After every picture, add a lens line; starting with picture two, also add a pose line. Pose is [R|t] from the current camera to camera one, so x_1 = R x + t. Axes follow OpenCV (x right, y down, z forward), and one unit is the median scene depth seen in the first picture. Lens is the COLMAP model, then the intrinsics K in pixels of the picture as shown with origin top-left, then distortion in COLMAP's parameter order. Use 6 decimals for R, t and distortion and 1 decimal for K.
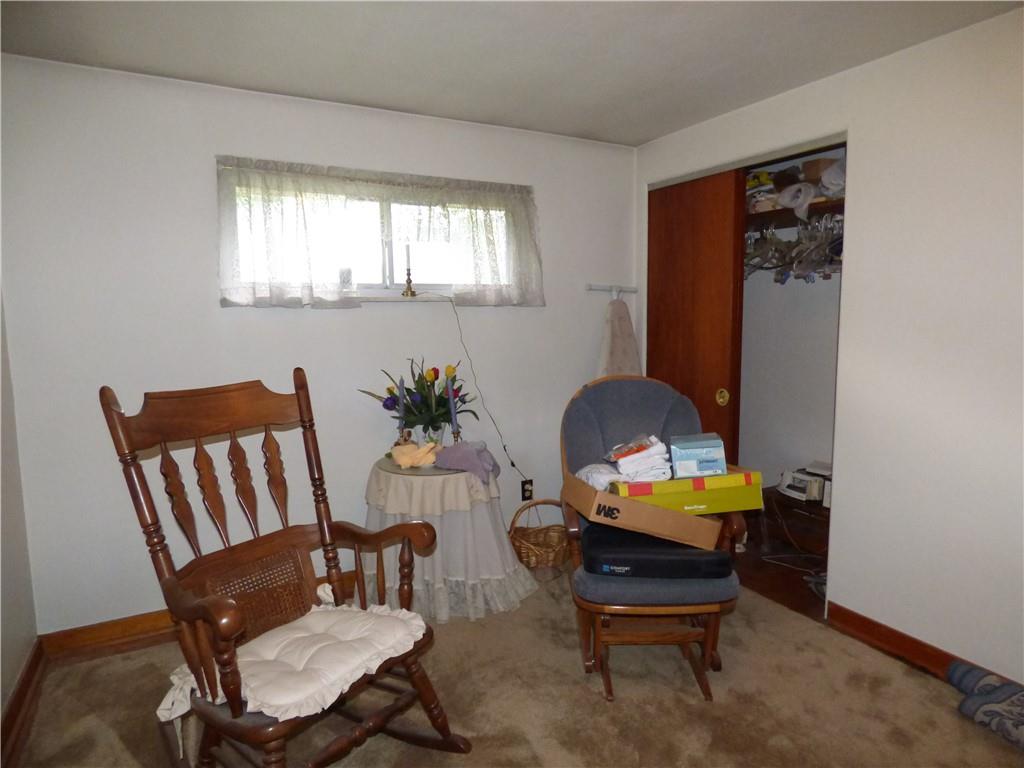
lens RADIAL K [[619.2, 0, 512.6], [0, 619.2, 380.5], [0, 0, 1]] dist [-0.001200, 0.000321]
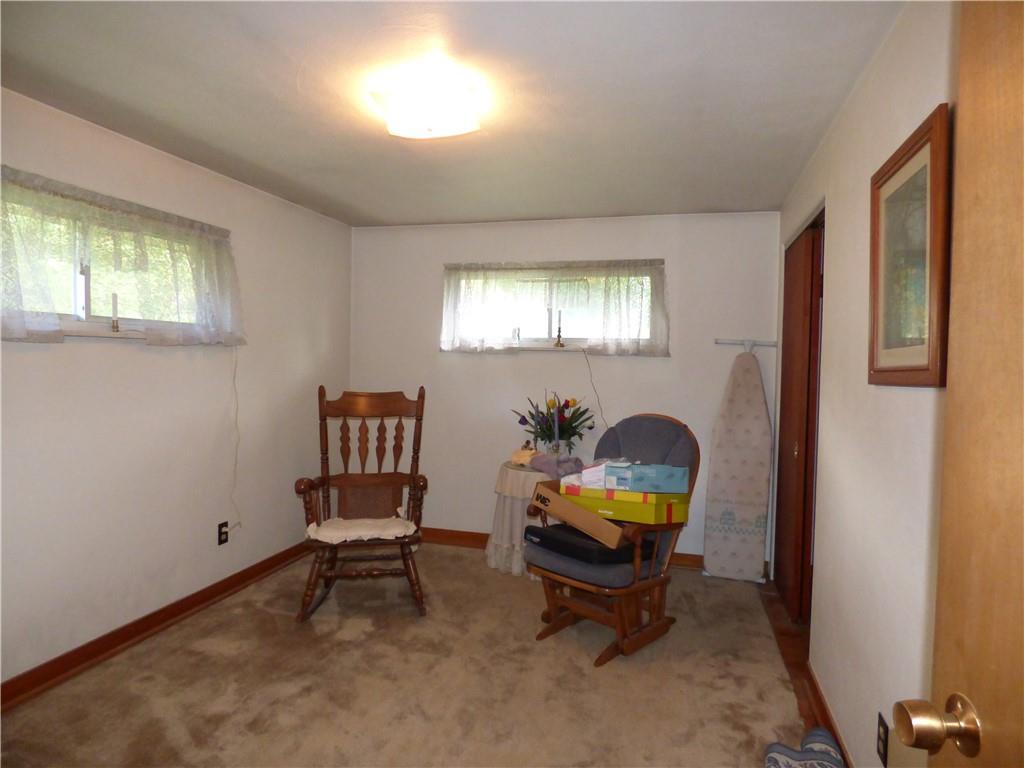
lens RADIAL K [[619.2, 0, 509.6], [0, 619.2, 381.4], [0, 0, 1]] dist [-0.001200, 0.000321]
pose [[0.712043, 0.051190, -0.700267, 0.823848], [-0.106672, 0.993648, -0.035830, 0.001846], [0.693985, 0.100212, 0.712981, -0.065420]]
